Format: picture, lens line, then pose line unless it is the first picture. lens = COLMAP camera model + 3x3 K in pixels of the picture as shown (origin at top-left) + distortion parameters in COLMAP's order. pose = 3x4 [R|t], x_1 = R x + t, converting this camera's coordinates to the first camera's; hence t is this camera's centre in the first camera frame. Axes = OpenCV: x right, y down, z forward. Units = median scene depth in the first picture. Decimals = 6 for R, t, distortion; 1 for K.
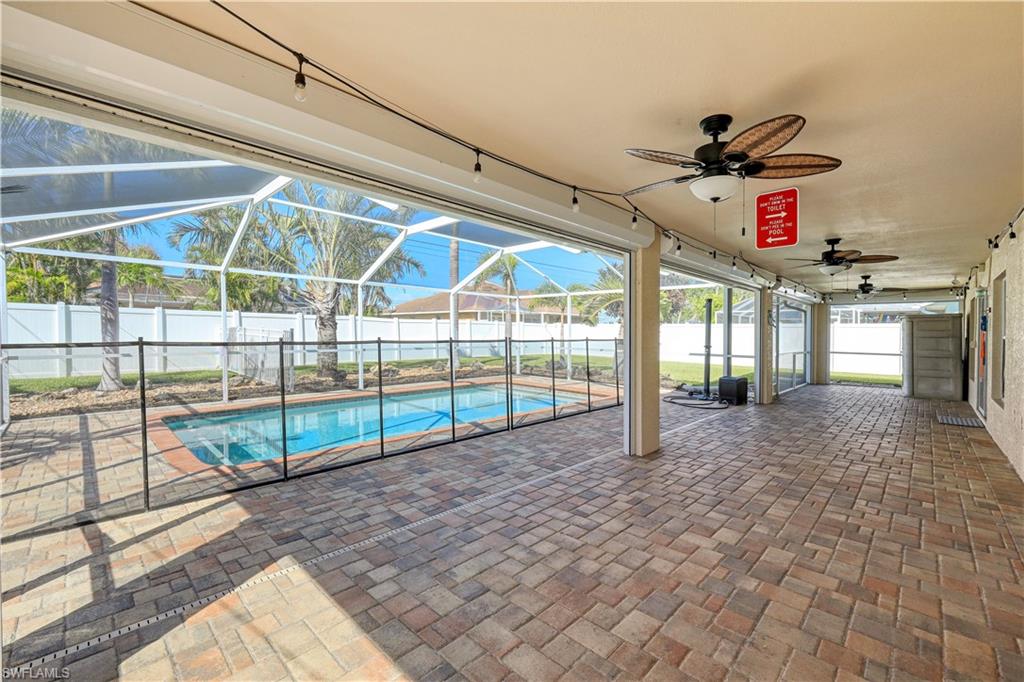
lens RADIAL K [[421.7, 0, 514.9], [0, 421.7, 335.0], [0, 0, 1]] dist [-0.001475, 0.000608]
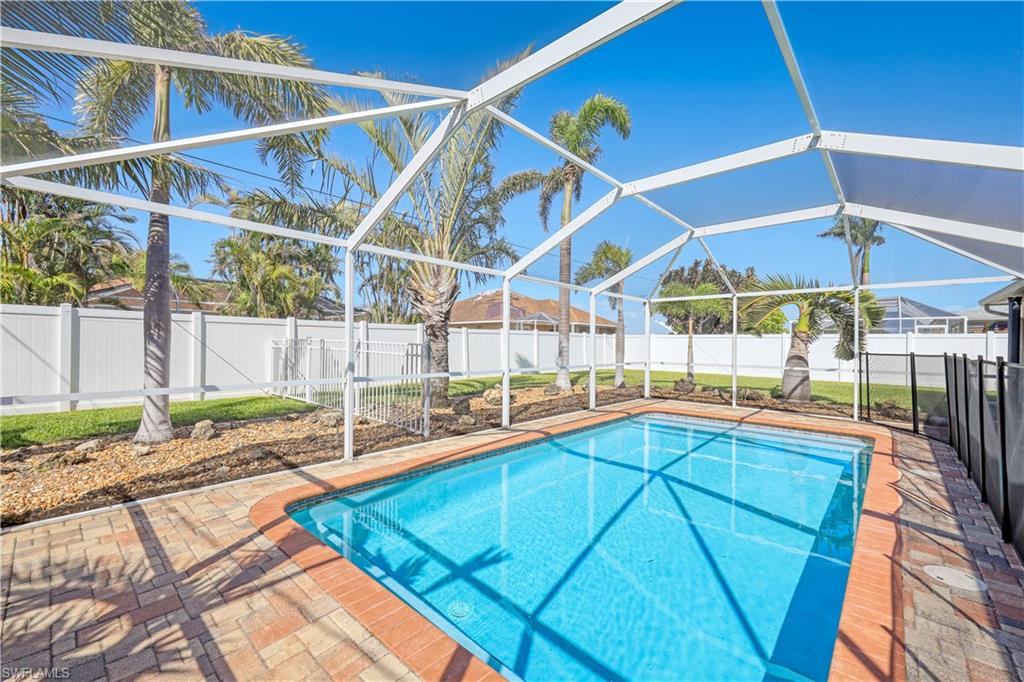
lens RADIAL K [[421.7, 0, 515.8], [0, 421.7, 335.4], [0, 0, 1]] dist [-0.001475, 0.000608]
pose [[0.999766, -0.001586, 0.021565, -0.333283], [0.002161, 0.999642, -0.026675, -0.004229], [-0.021515, 0.026716, 0.999412, 0.273730]]
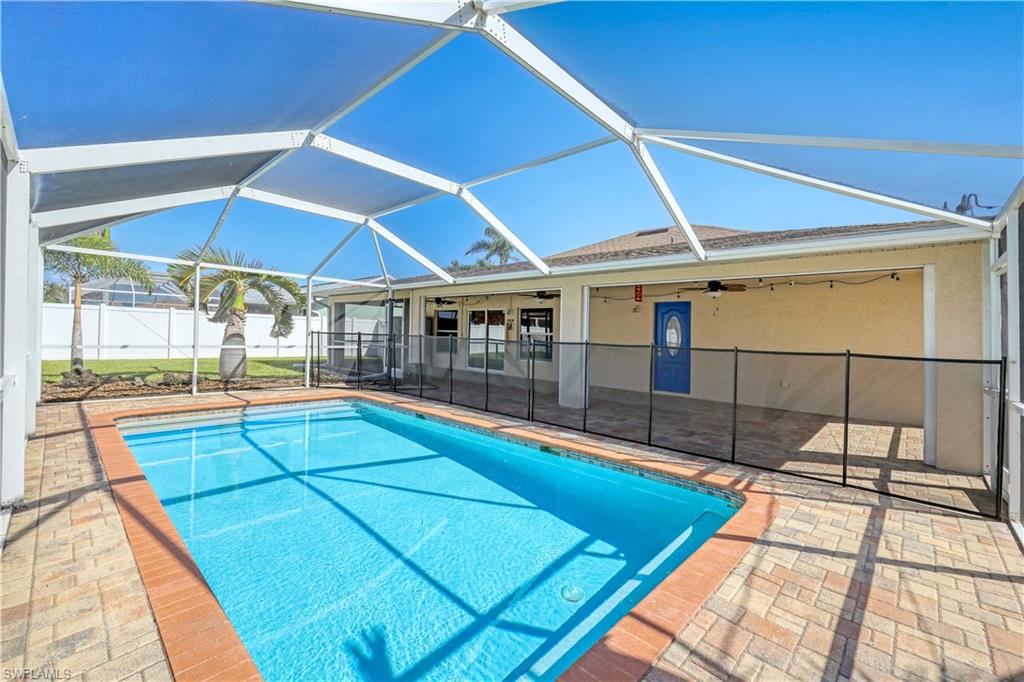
lens RADIAL K [[421.7, 0, 516.1], [0, 421.7, 339.7], [0, 0, 1]] dist [-0.001475, 0.000608]
pose [[-0.005739, -0.028888, 0.999566, -0.615087], [-0.023353, 0.999314, 0.028747, -0.010531], [-0.999711, -0.023178, -0.006410, 0.580626]]
